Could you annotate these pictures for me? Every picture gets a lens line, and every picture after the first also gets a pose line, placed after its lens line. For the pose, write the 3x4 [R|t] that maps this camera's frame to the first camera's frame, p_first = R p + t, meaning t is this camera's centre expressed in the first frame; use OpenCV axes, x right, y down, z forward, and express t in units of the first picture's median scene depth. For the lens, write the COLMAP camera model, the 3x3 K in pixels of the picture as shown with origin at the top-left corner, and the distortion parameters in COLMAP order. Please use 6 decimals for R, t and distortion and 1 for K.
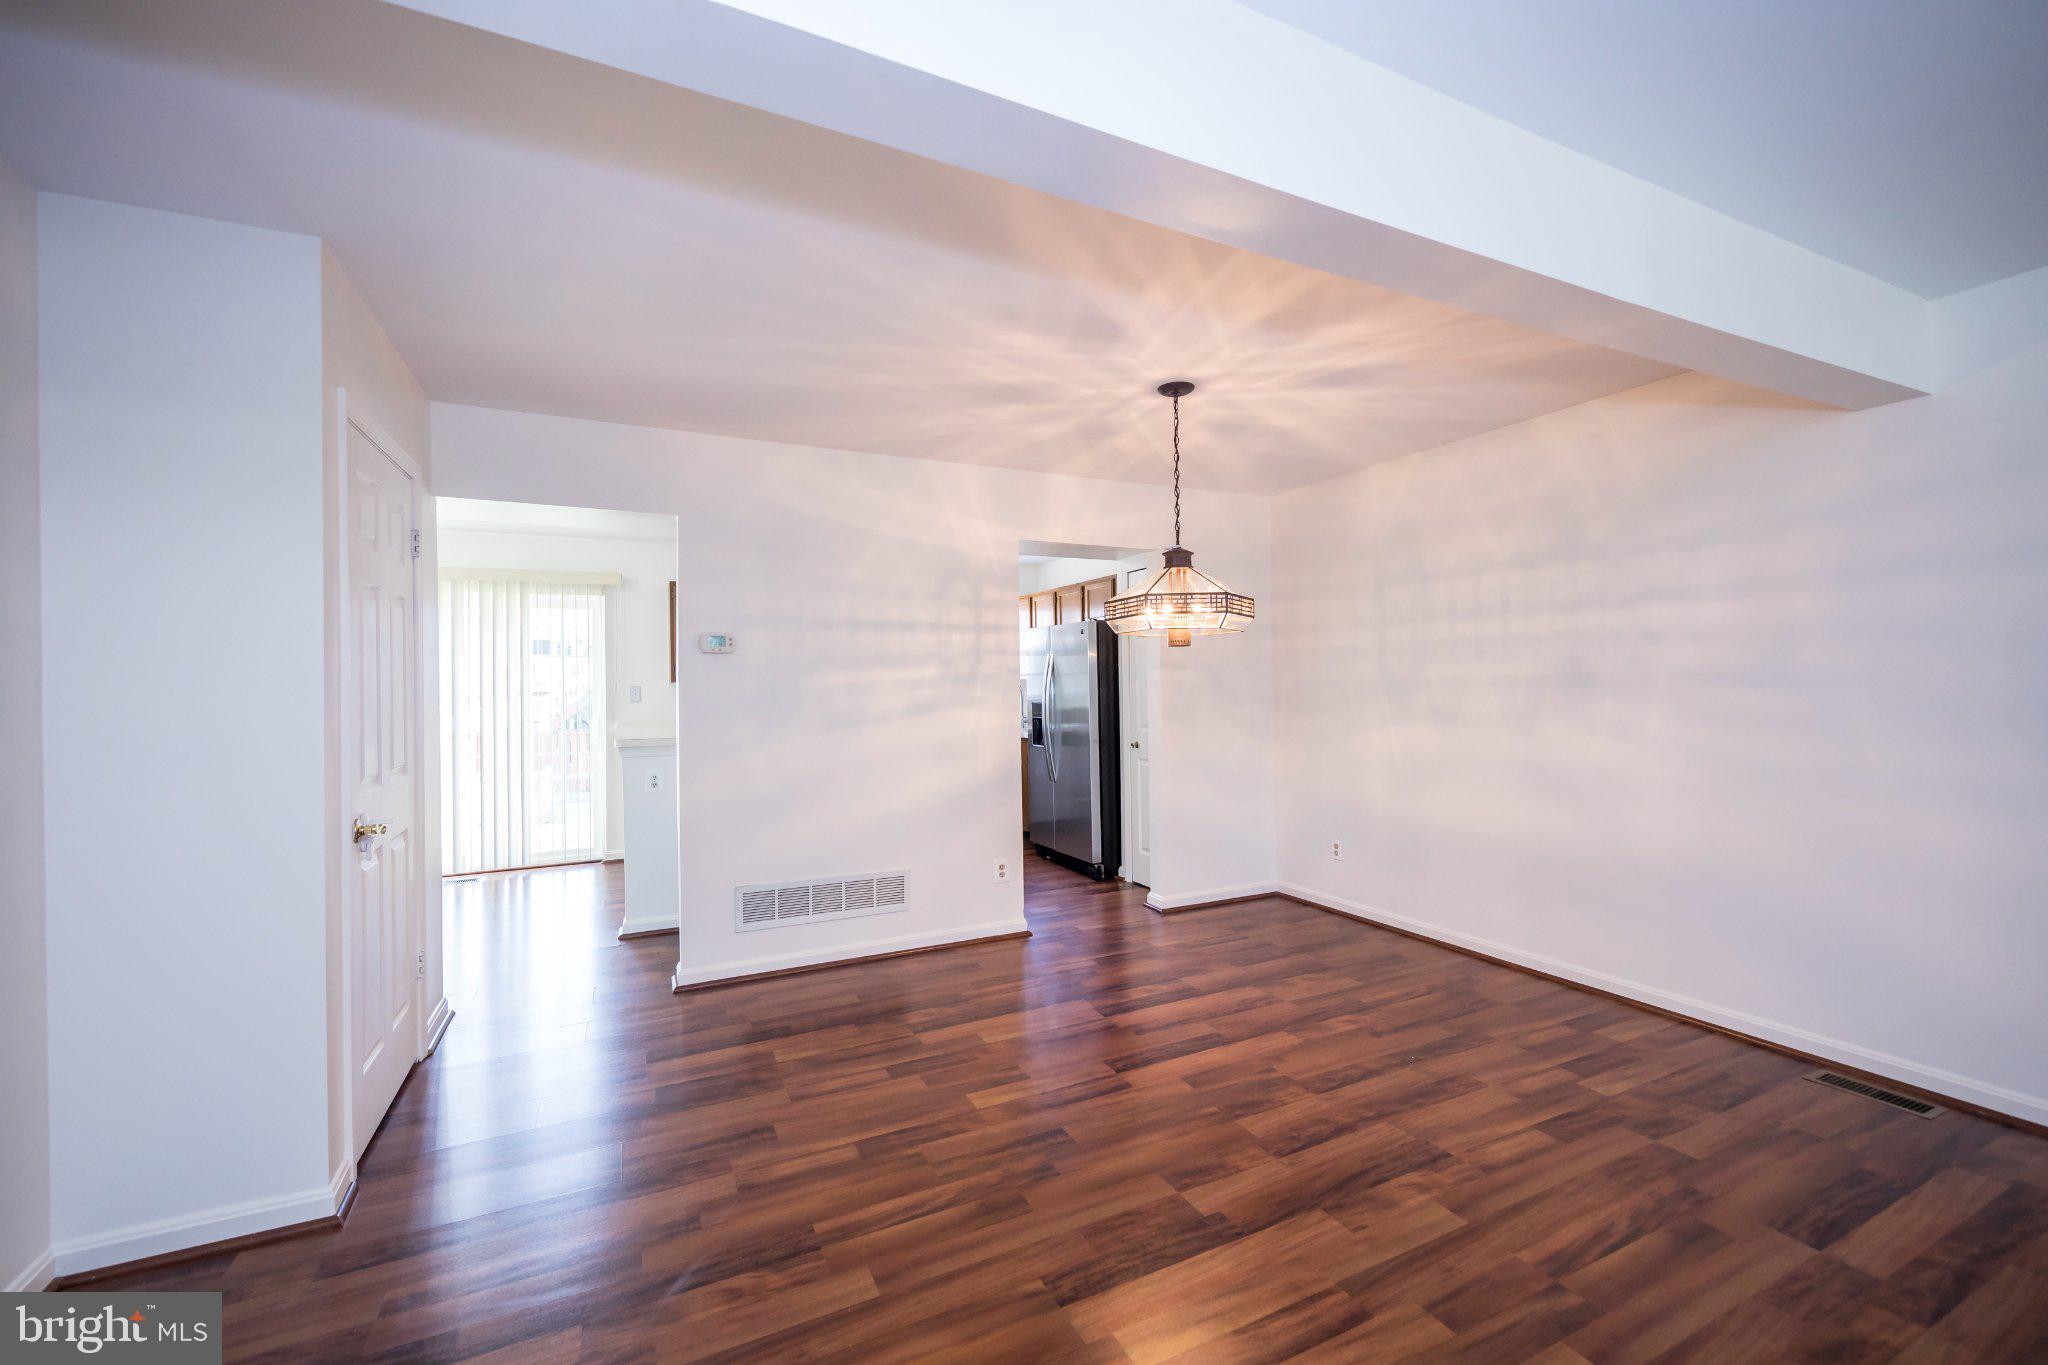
lens RADIAL K [[812.6, 0, 1010.5], [0, 812.6, 674.0], [0, 0, 1]] dist [0.002082, -0.000413]
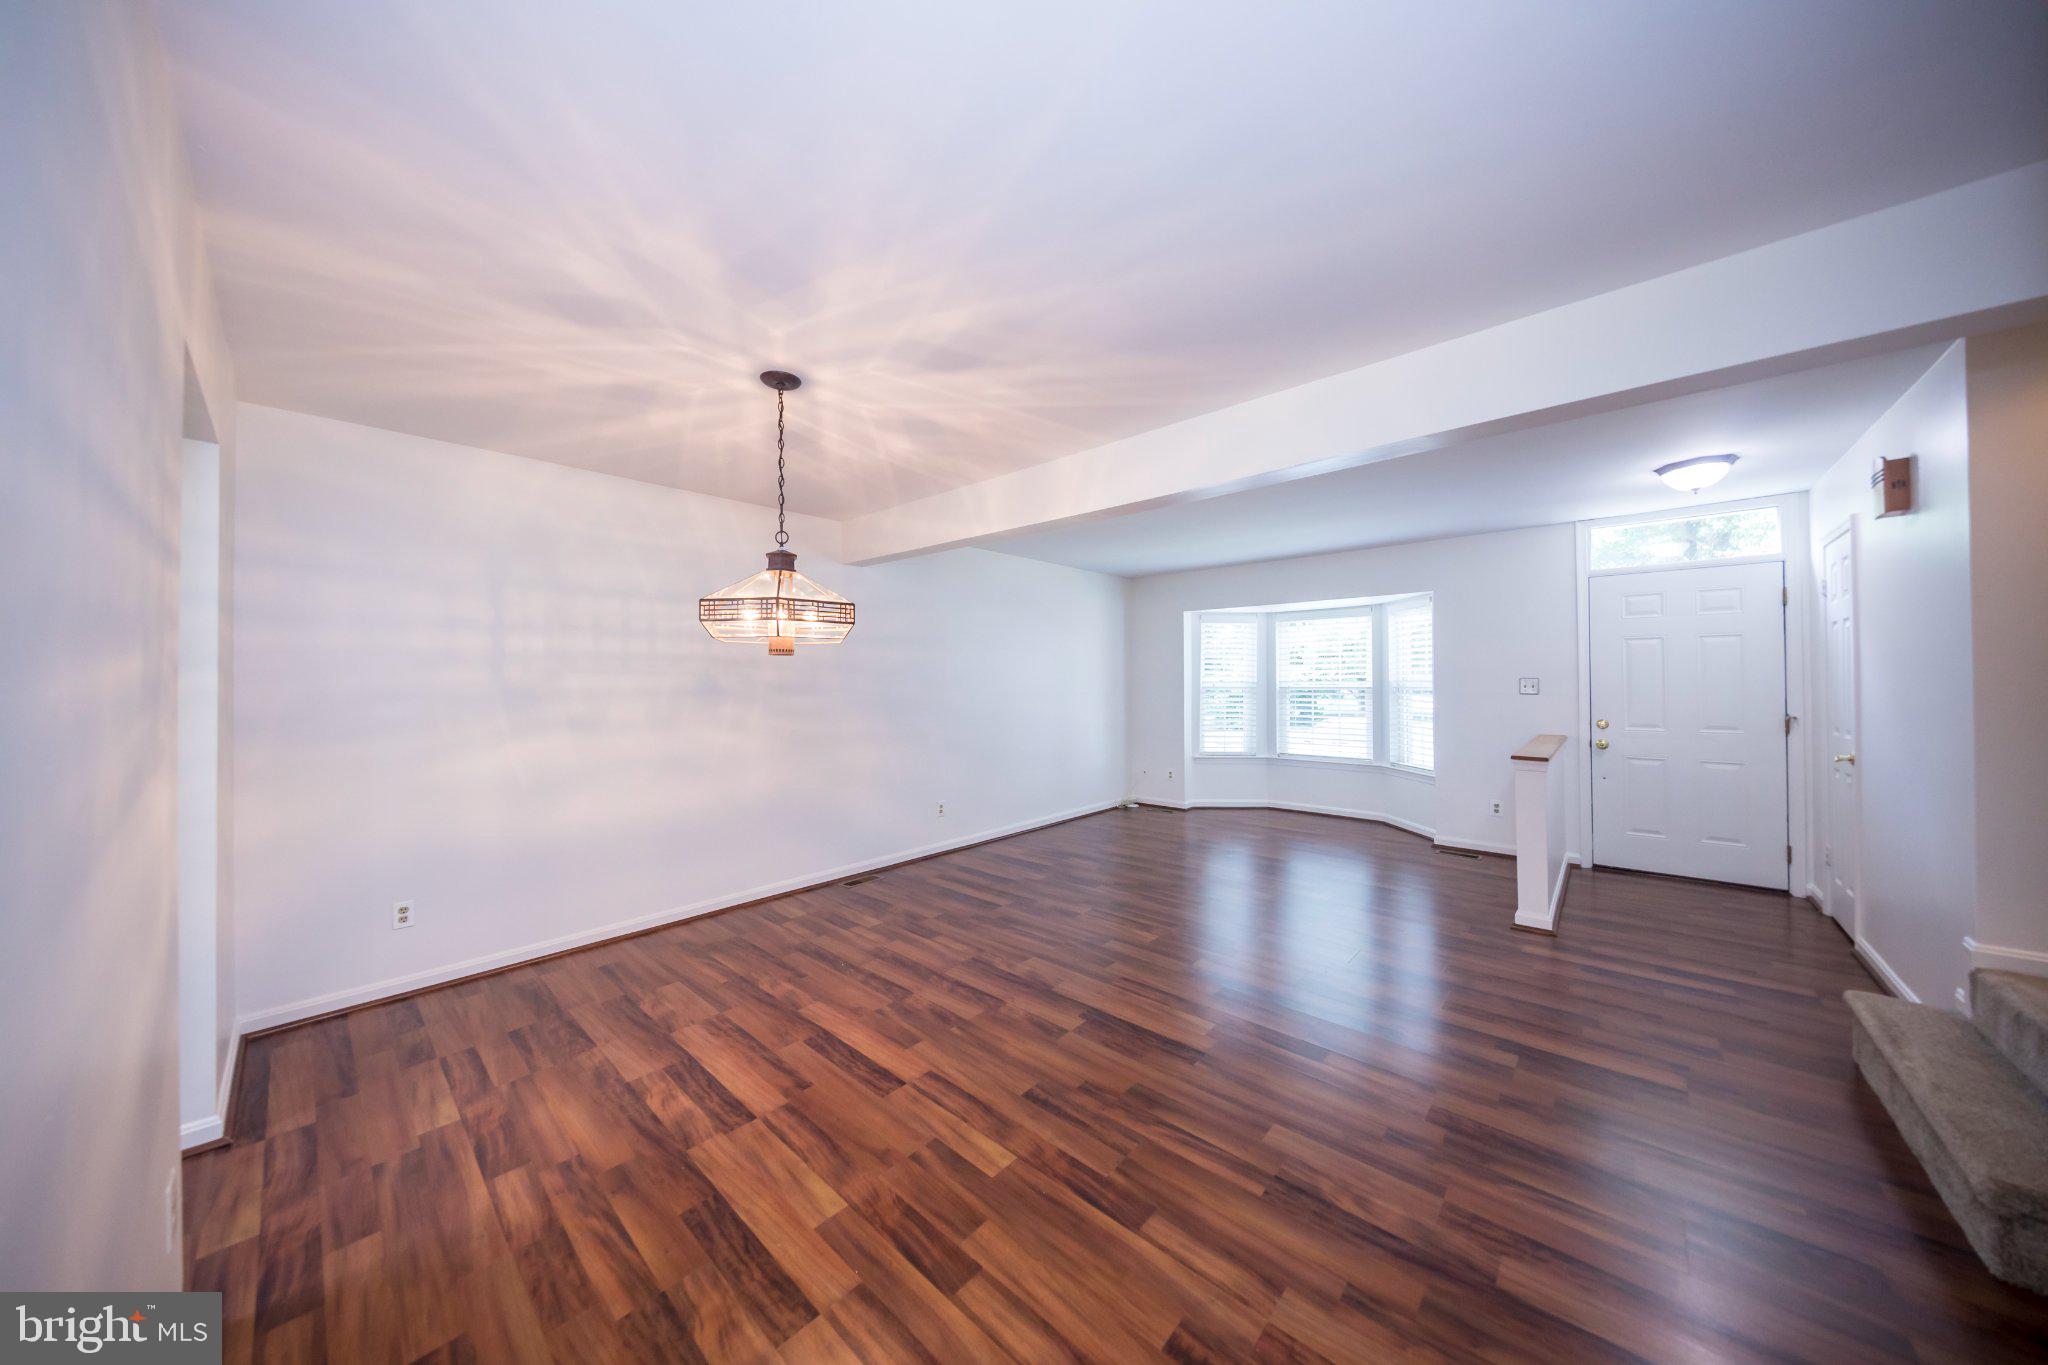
lens RADIAL K [[682.4, 0, 1009.1], [0, 682.4, 665.1], [0, 0, 1]] dist [0.000746, -0.001181]
pose [[-0.387662, 0.036192, 0.921091, -0.625977], [-0.000156, 0.999226, -0.039328, 0.009897], [-0.921801, -0.015390, -0.387357, 1.077408]]
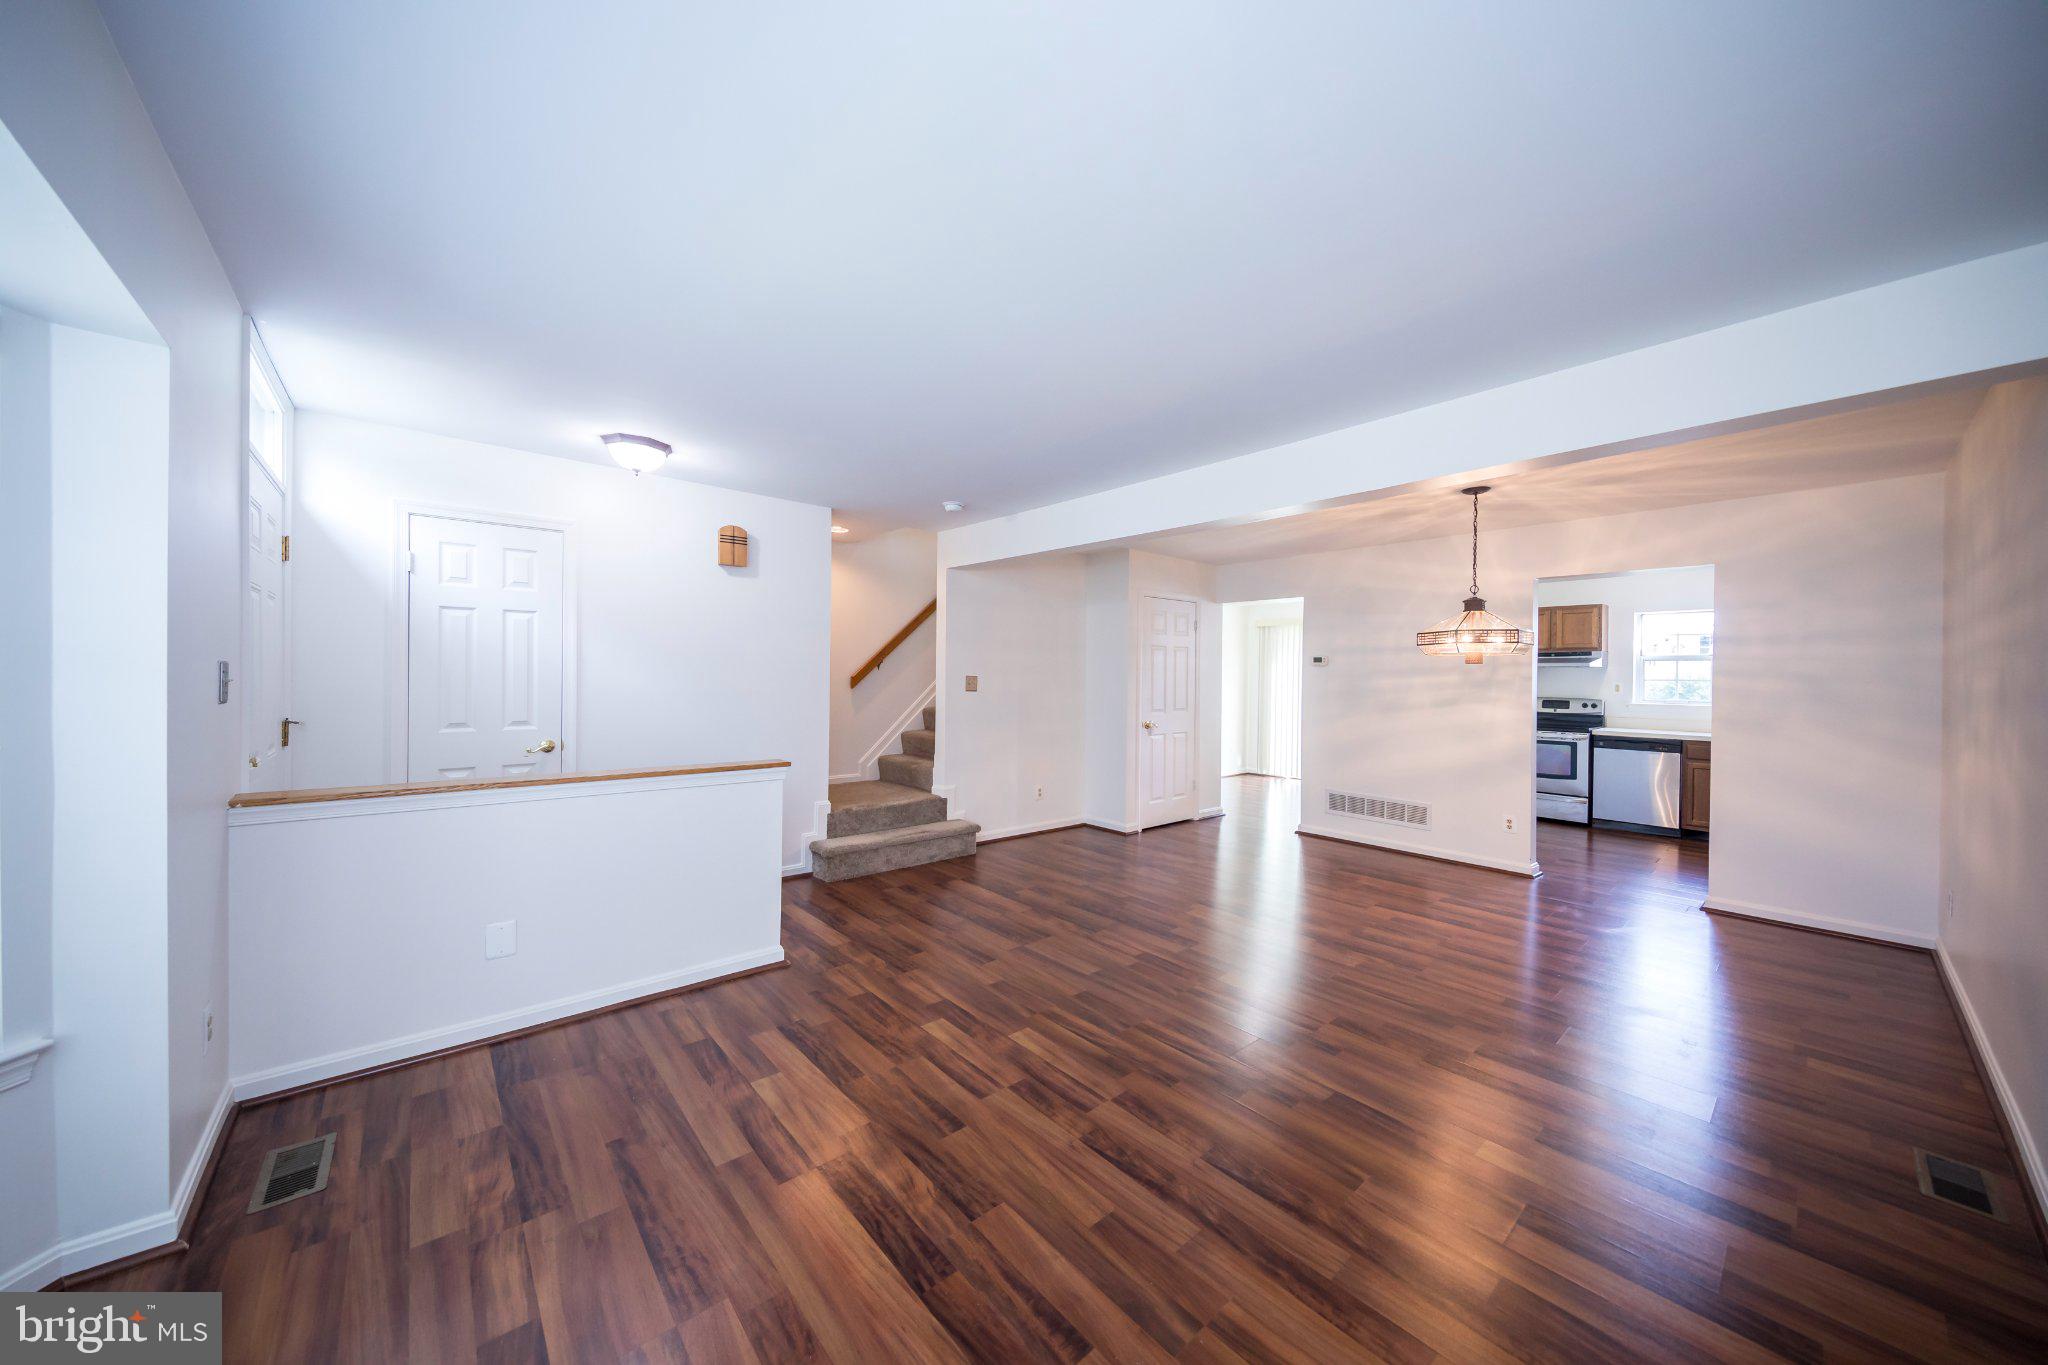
lens RADIAL K [[682.4, 0, 1032.5], [0, 682.4, 679.2], [0, 0, 1]] dist [0.000746, -0.001181]
pose [[0.266288, 0.018745, -0.963711, 1.198778], [-0.005484, 0.999824, 0.017933, -0.024623], [0.963878, 0.000509, 0.266344, -0.110206]]
